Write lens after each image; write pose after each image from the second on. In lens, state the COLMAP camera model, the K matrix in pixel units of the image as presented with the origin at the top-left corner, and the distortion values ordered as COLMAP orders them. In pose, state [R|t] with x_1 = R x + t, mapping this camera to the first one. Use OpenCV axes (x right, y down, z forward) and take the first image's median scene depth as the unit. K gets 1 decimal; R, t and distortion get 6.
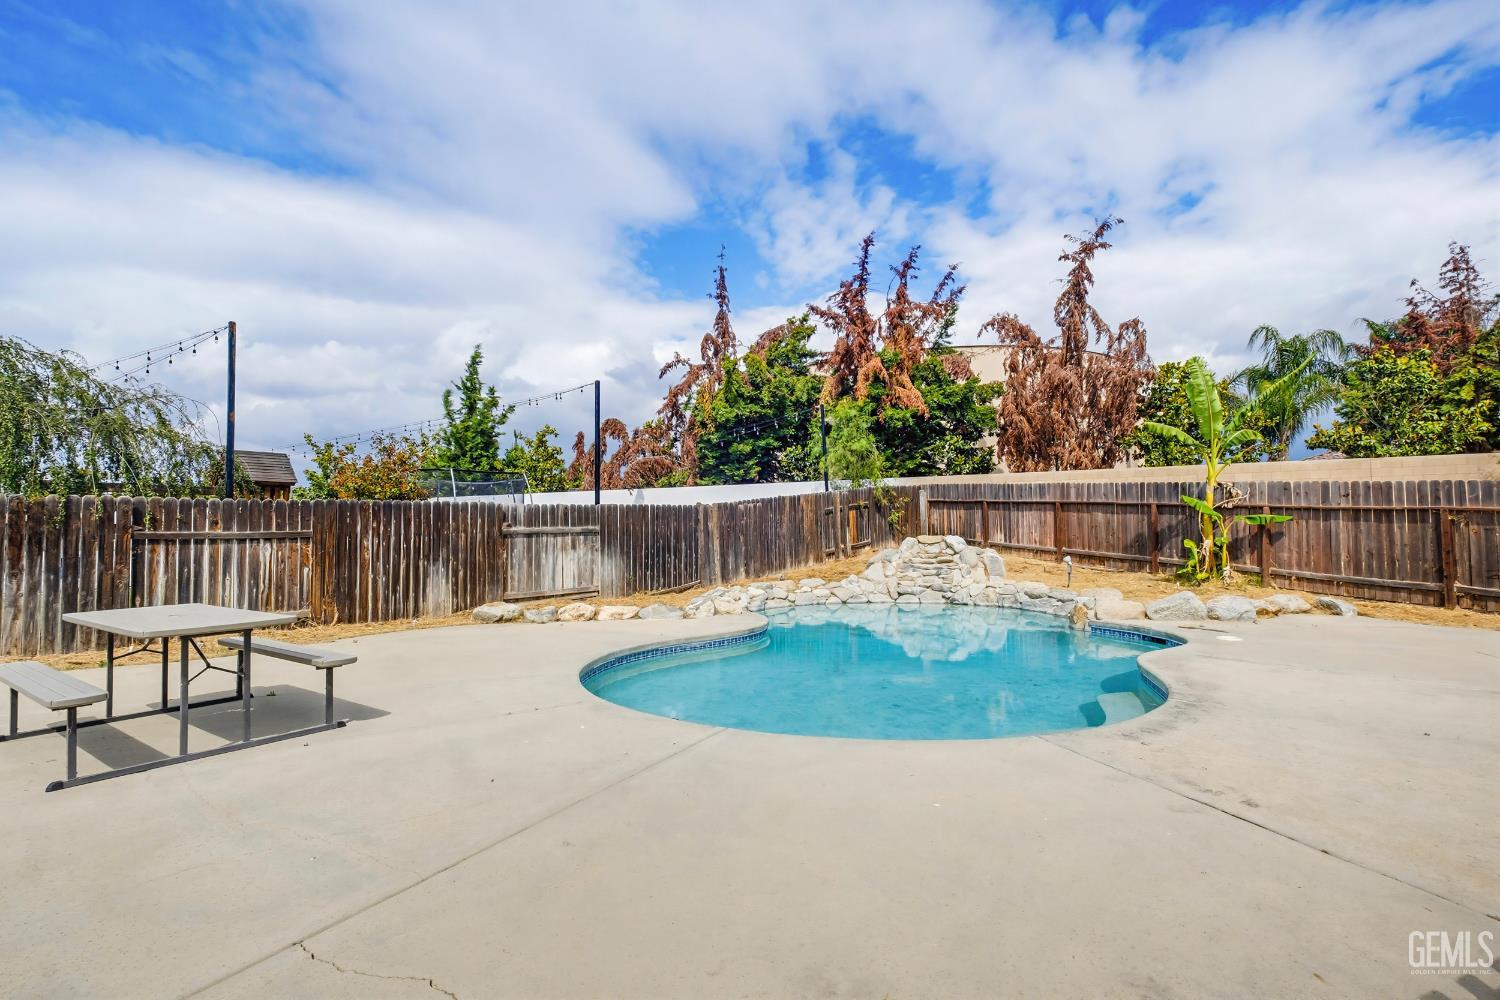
lens RADIAL K [[661.9, 0, 789.4], [0, 661.9, 519.5], [0, 0, 1]] dist [0.001010, -0.003789]
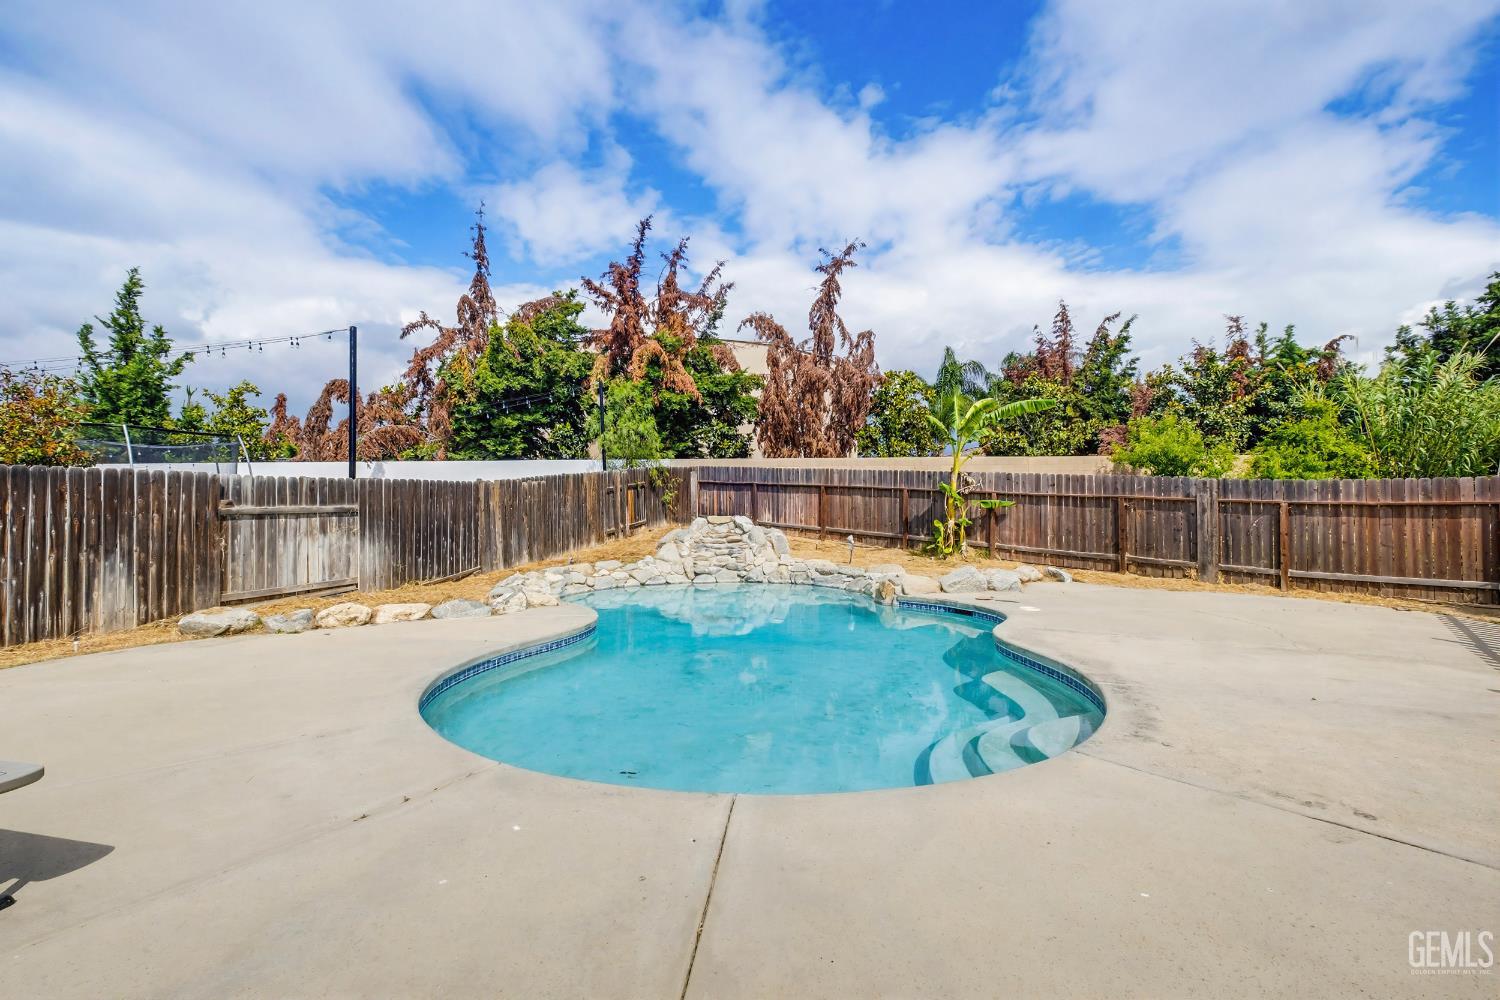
lens RADIAL K [[609.9, 0, 755.5], [0, 609.9, 504.1], [0, 0, 1]] dist [0.012431, -0.007927]
pose [[0.933595, 0.008572, 0.358228, -0.068196], [-0.011952, 0.999902, 0.007223, -0.001485], [-0.358131, -0.011025, 0.933606, 0.079598]]
